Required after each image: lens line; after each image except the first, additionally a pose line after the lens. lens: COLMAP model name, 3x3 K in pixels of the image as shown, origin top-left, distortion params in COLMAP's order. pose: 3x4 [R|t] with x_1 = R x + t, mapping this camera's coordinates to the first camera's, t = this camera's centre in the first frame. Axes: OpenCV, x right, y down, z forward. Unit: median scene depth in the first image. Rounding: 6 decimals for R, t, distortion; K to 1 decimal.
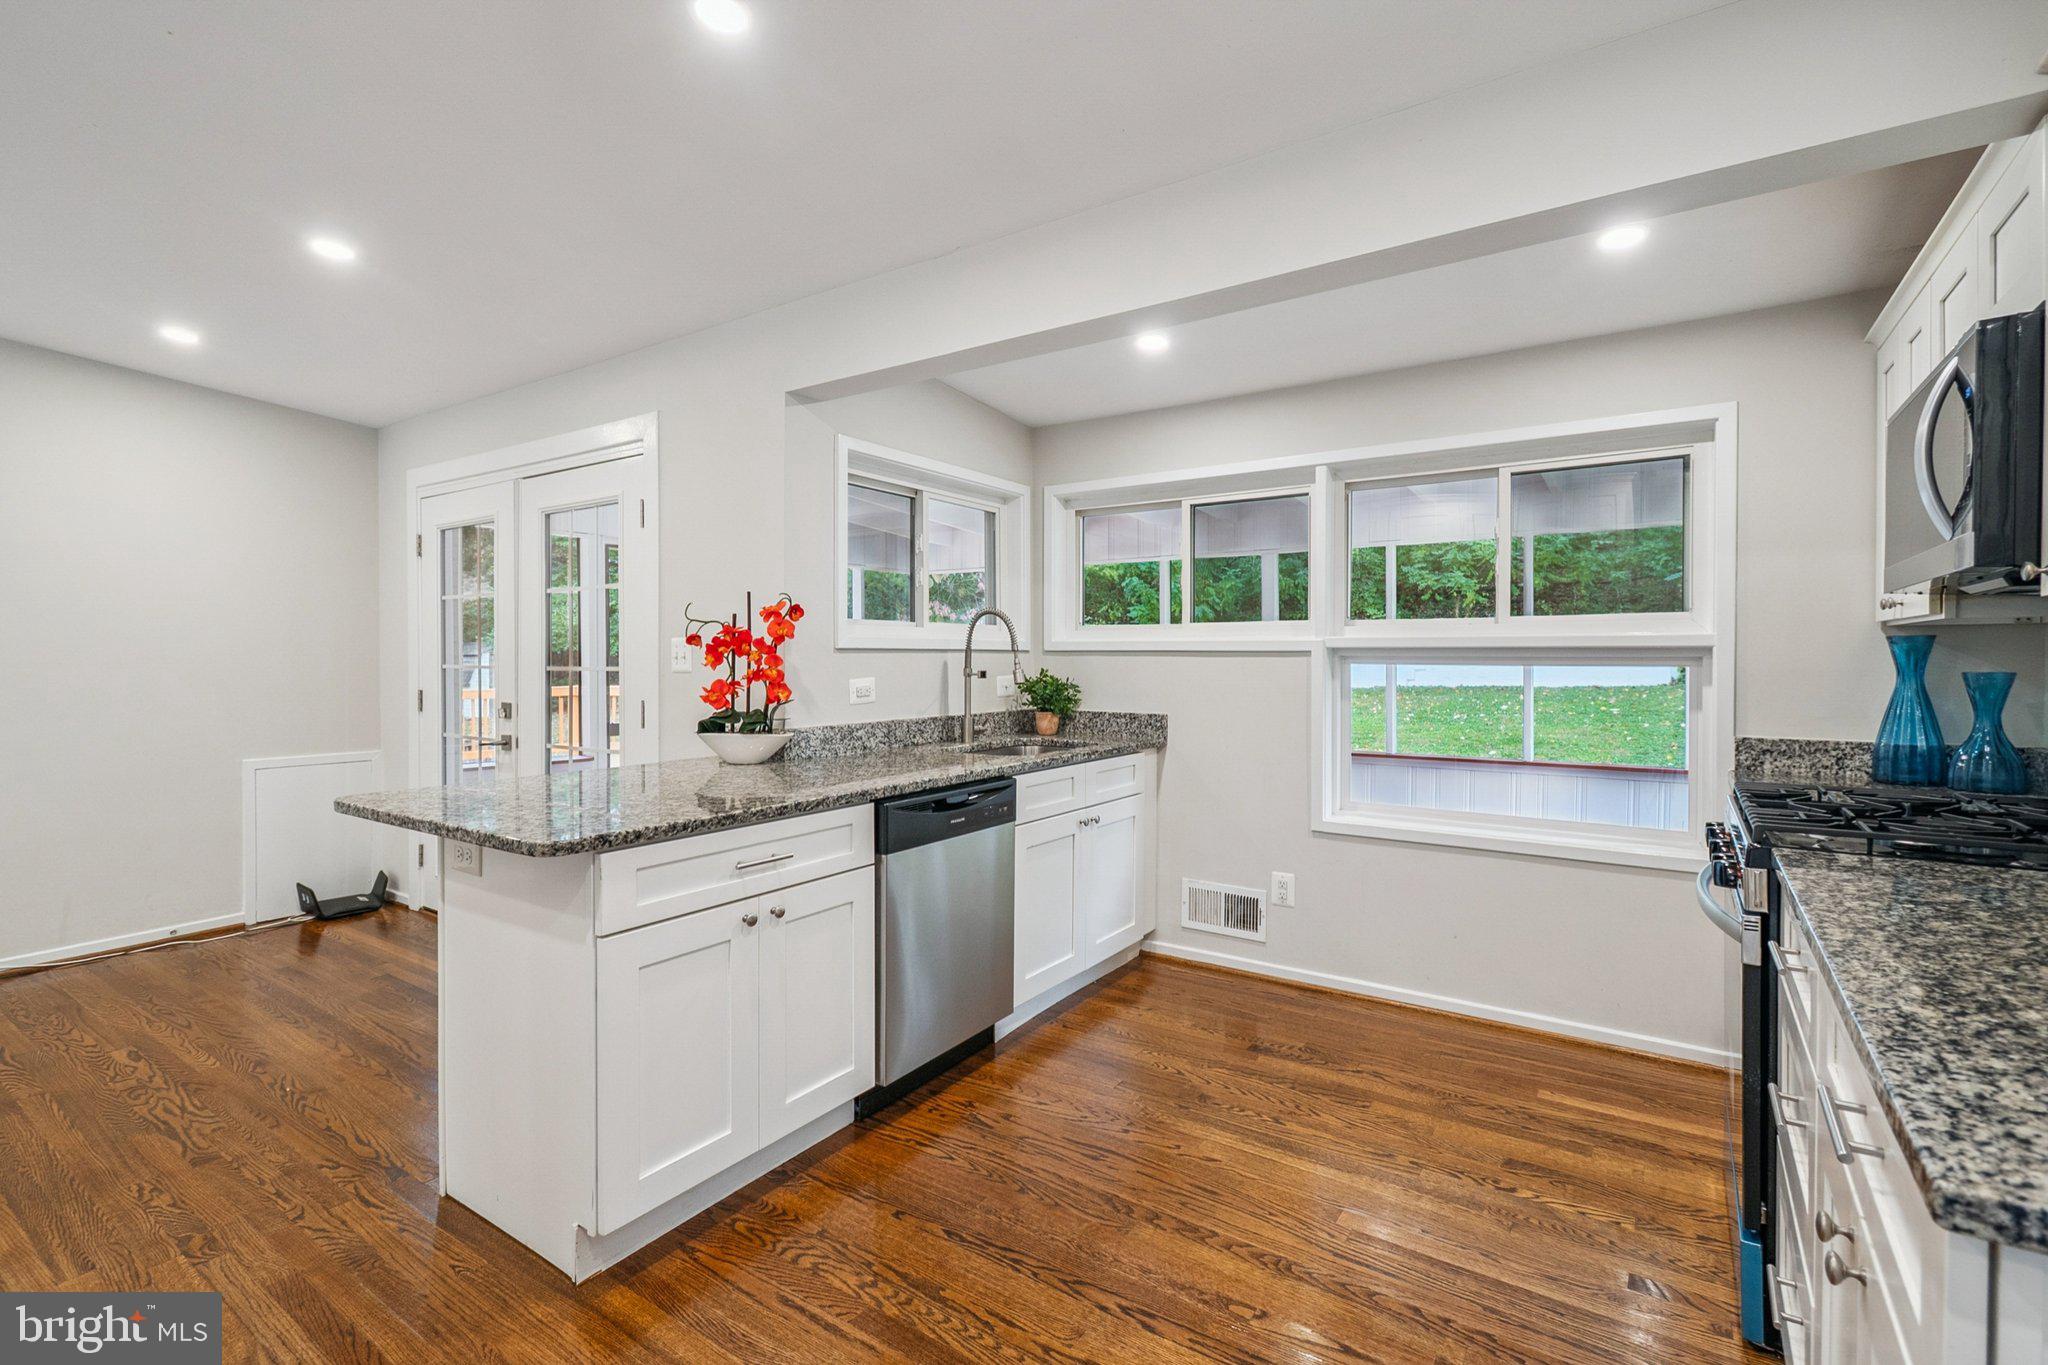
lens RADIAL K [[925.2, 0, 1038.8], [0, 925.2, 675.6], [0, 0, 1]] dist [-0.004314, -0.000811]
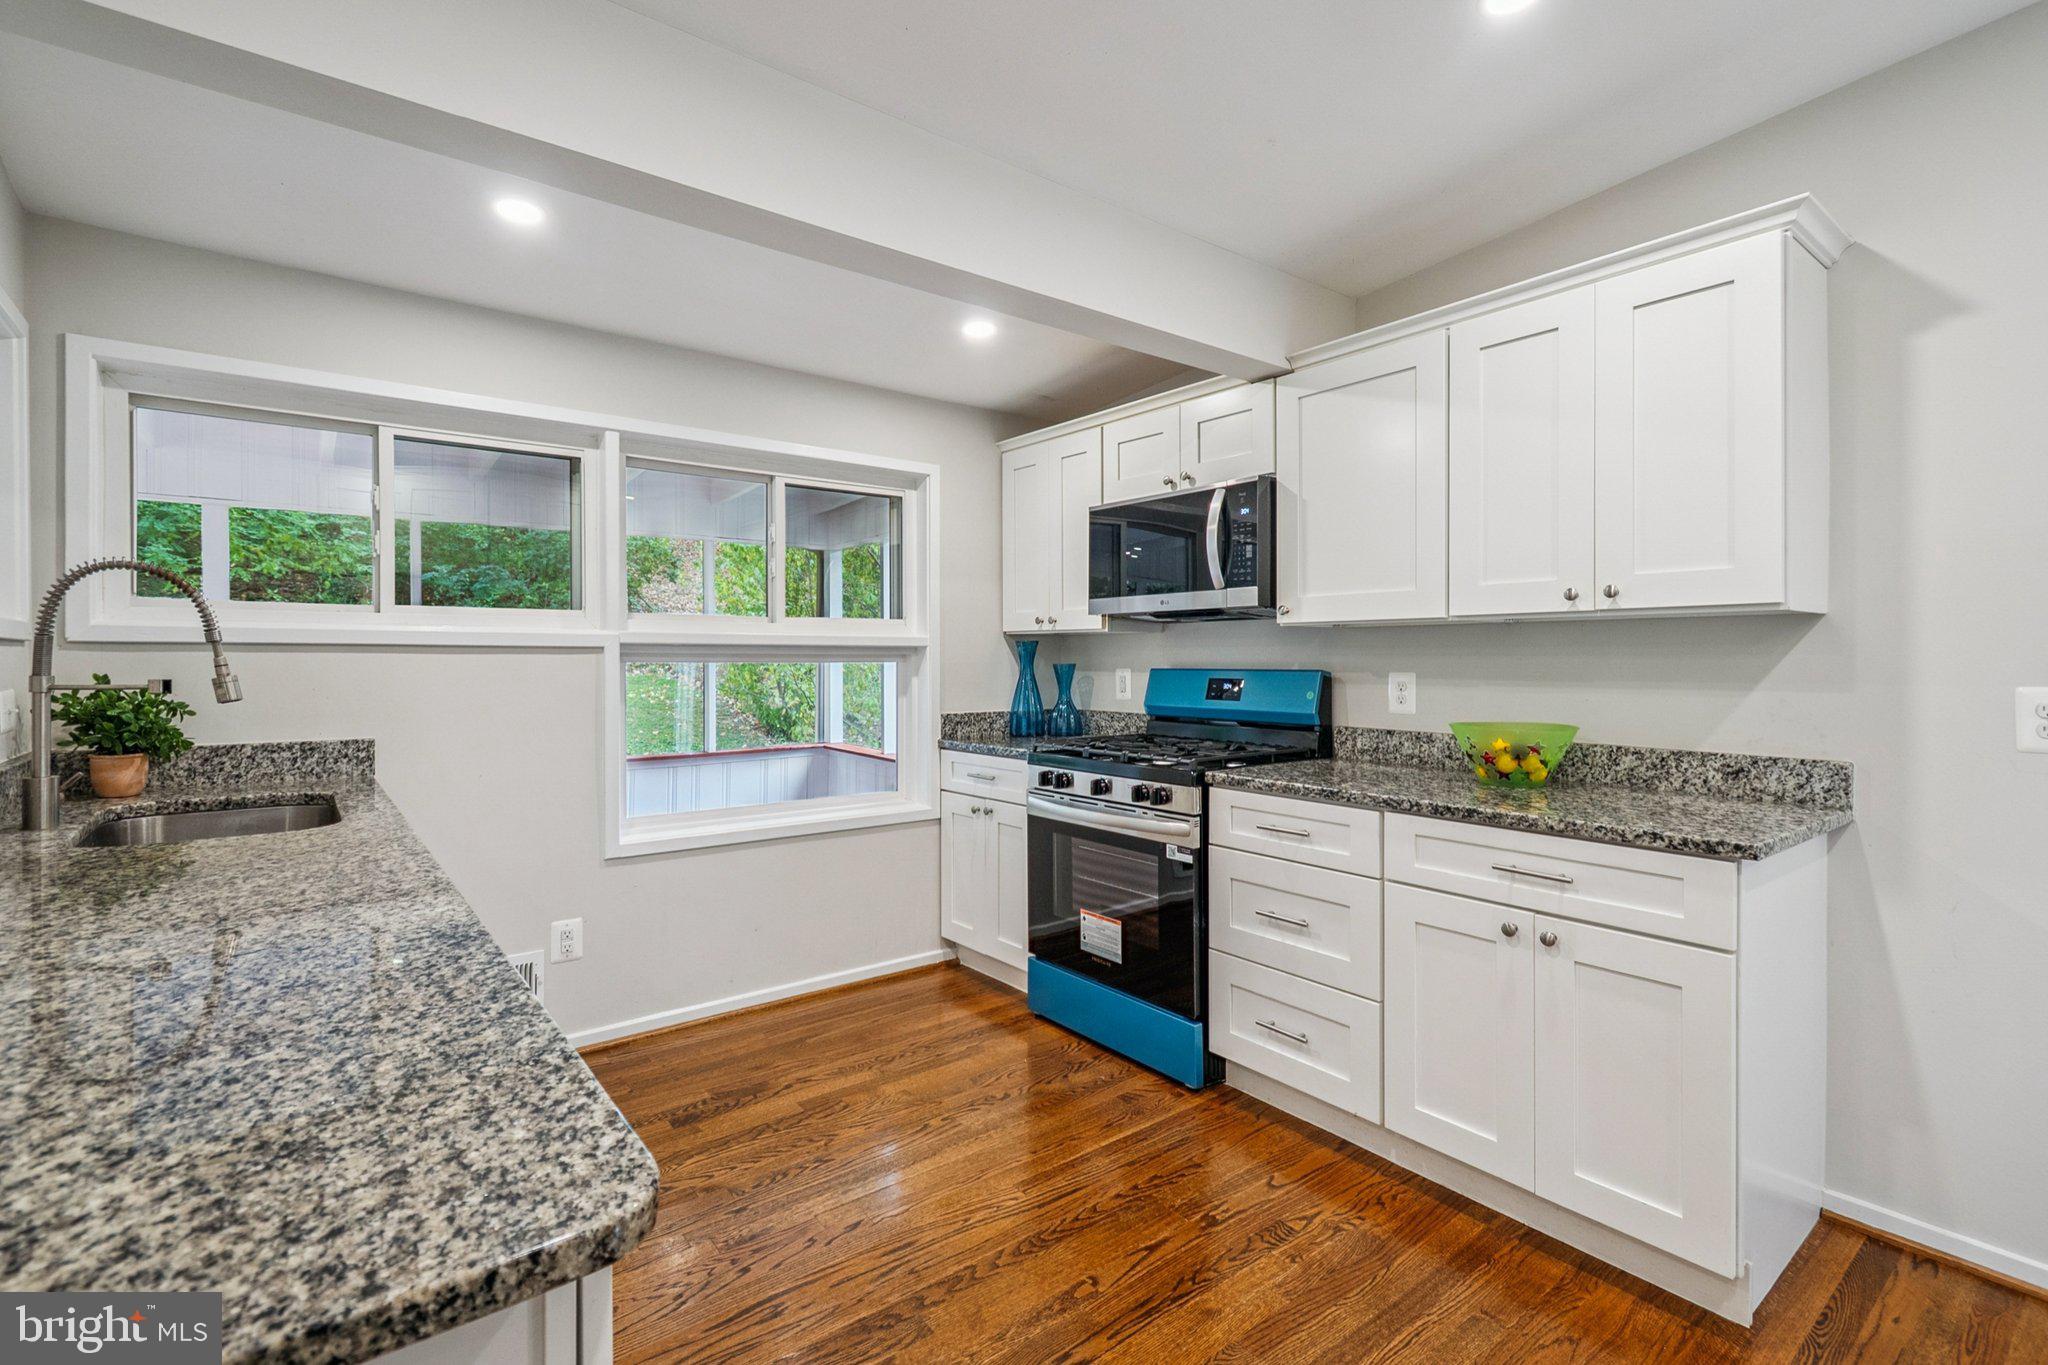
lens RADIAL K [[925.2, 0, 1034.4], [0, 925.2, 661.3], [0, 0, 1]] dist [-0.004314, -0.000811]
pose [[0.301031, -0.007783, 0.953583, -0.399766], [0.015450, 0.999875, 0.003284, -0.010423], [-0.953489, 0.013745, 0.301114, 0.376032]]
